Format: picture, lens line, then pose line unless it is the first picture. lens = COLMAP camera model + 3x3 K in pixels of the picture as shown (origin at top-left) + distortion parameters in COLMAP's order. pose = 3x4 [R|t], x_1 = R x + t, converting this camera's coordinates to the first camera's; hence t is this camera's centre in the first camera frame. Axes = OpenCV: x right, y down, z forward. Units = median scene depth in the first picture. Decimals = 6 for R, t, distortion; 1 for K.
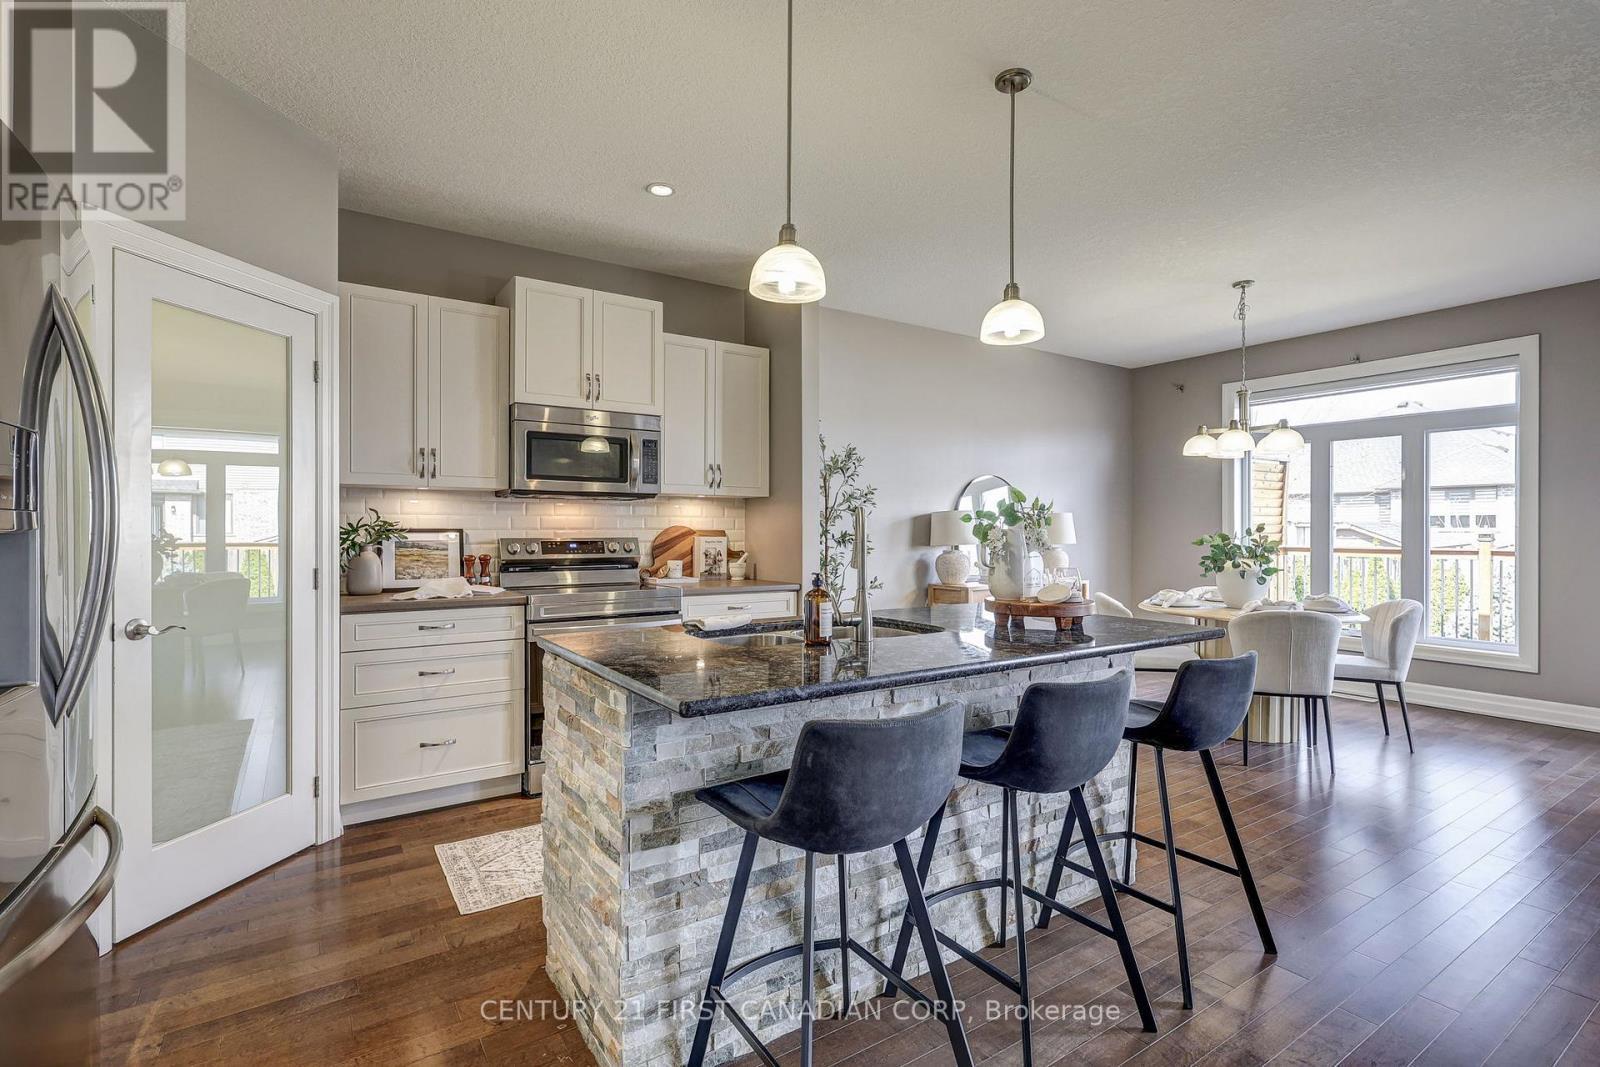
lens RADIAL K [[746.0, 0, 792.2], [0, 746.0, 530.2], [0, 0, 1]] dist [0.001670, 0.000864]
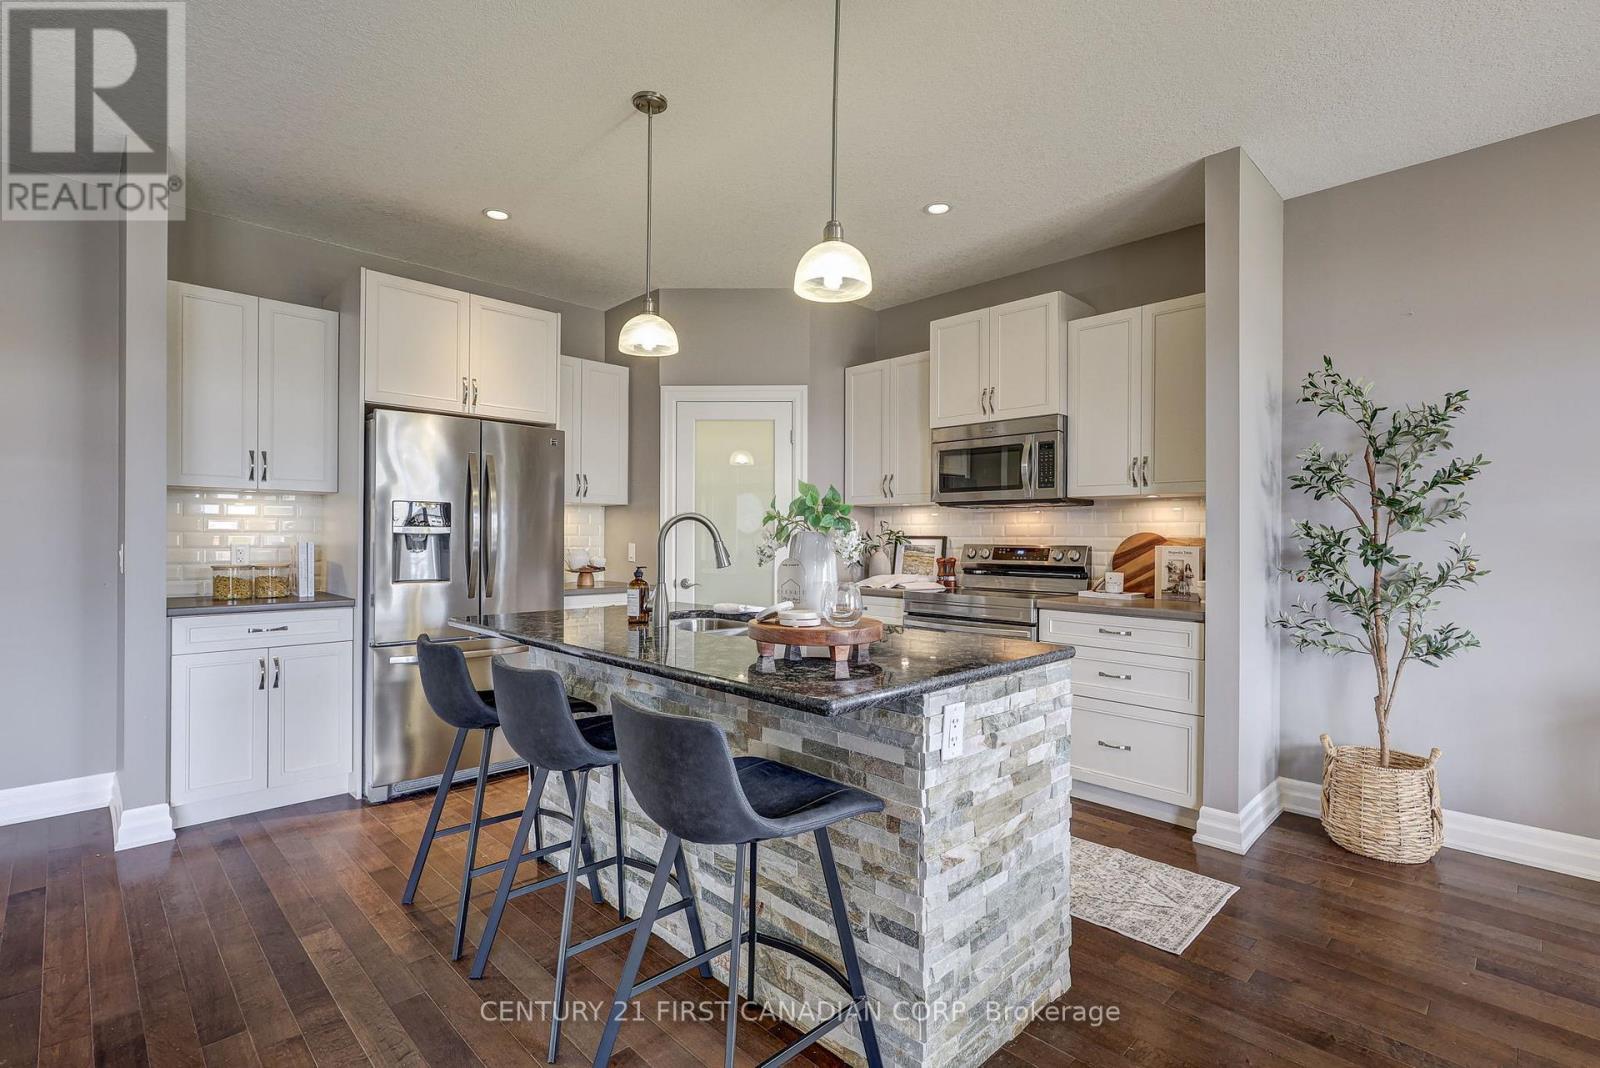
lens RADIAL K [[746.0, 0, 799.6], [0, 746.0, 538.1], [0, 0, 1]] dist [0.001670, 0.000864]
pose [[0.195374, -0.000799, -0.980729, 0.708507], [-0.007029, 0.999973, -0.002215, 0.005832], [0.980704, 0.007326, 0.195363, 0.538181]]
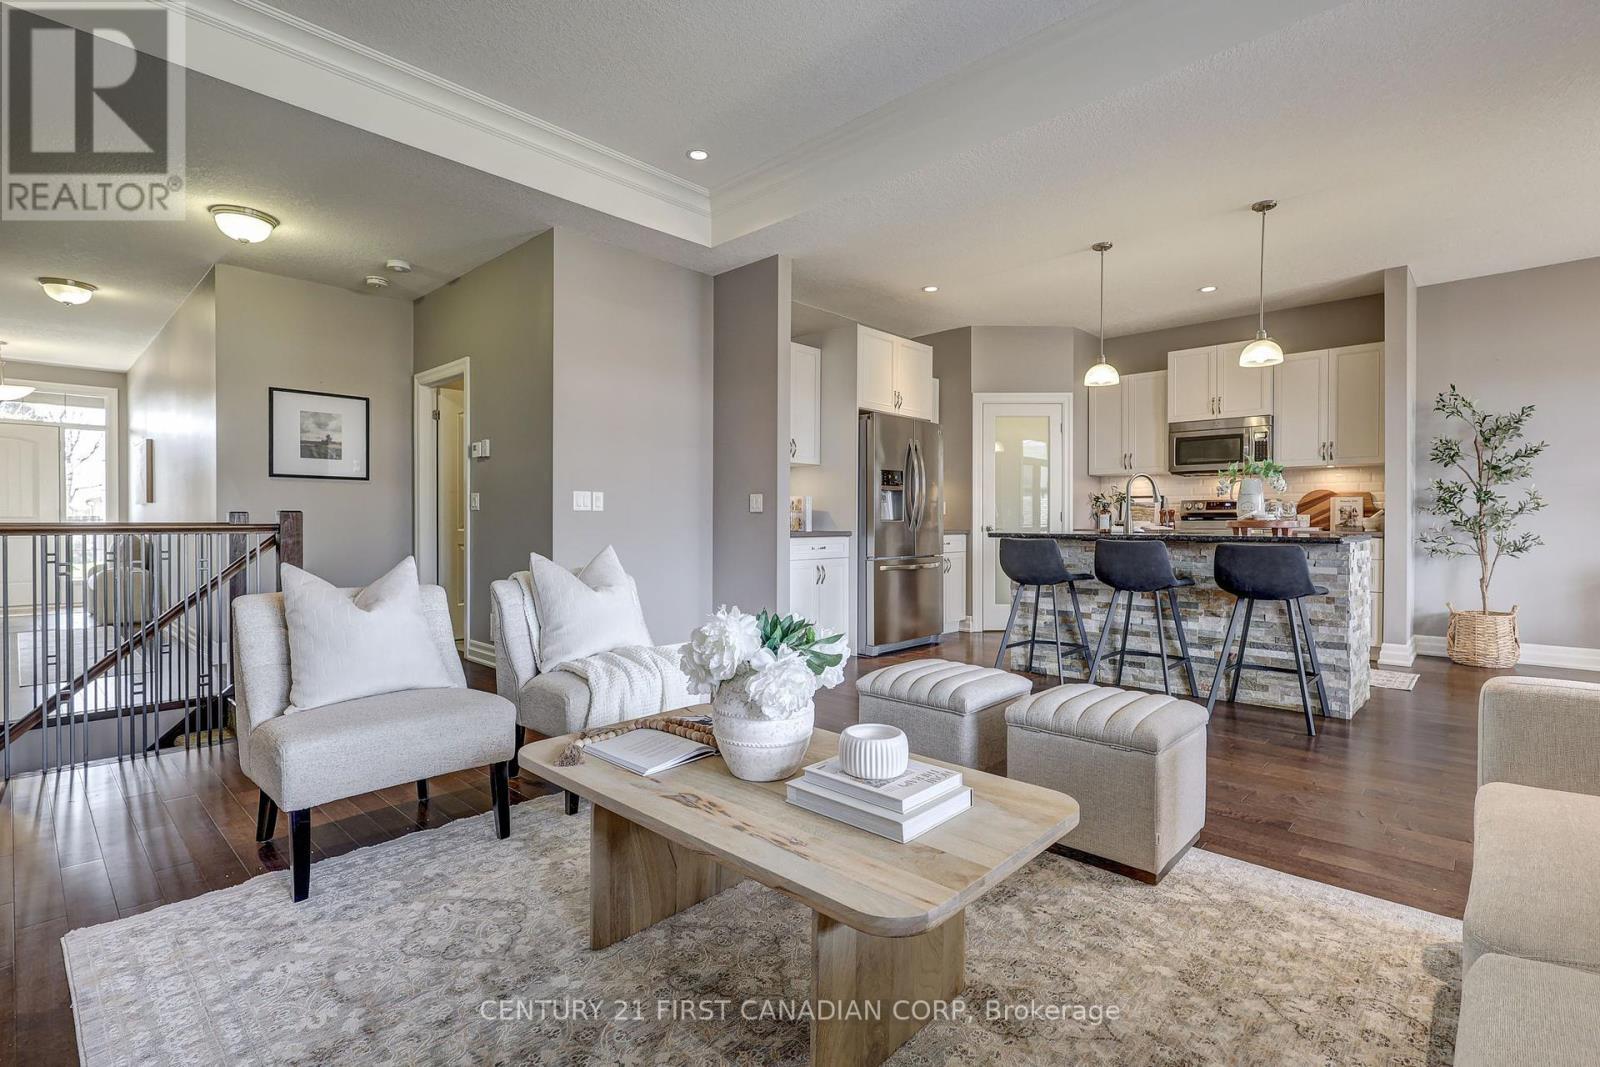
lens RADIAL K [[746.0, 0, 809.8], [0, 746.0, 526.1], [0, 0, 1]] dist [0.001670, 0.000864]
pose [[0.231899, 0.004401, -0.972730, 1.110370], [-0.002606, 0.999989, 0.003903, 0.067032], [0.972736, 0.001629, 0.231908, -0.236095]]
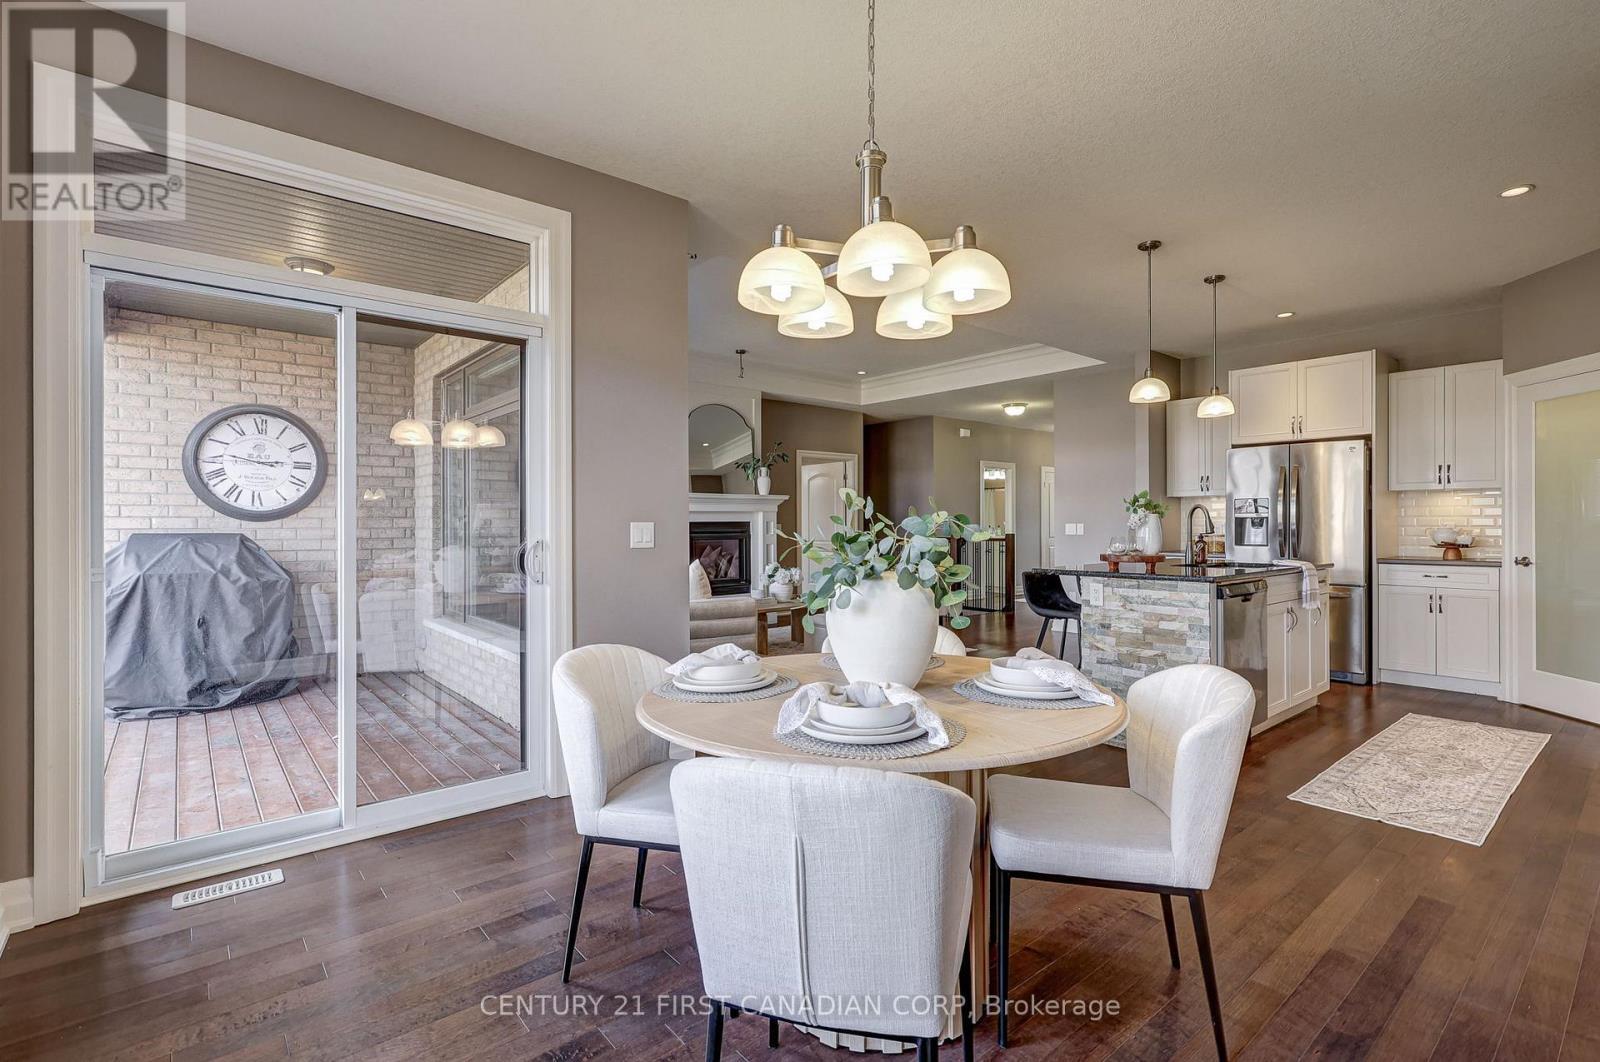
lens RADIAL K [[746.0, 0, 794.7], [0, 746.0, 526.9], [0, 0, 1]] dist [0.001670, 0.000864]
pose [[-0.993780, 0.000134, -0.111360, 0.846809], [-0.000480, 0.999985, 0.005491, 0.013934], [0.111359, 0.005510, -0.993765, 1.709565]]
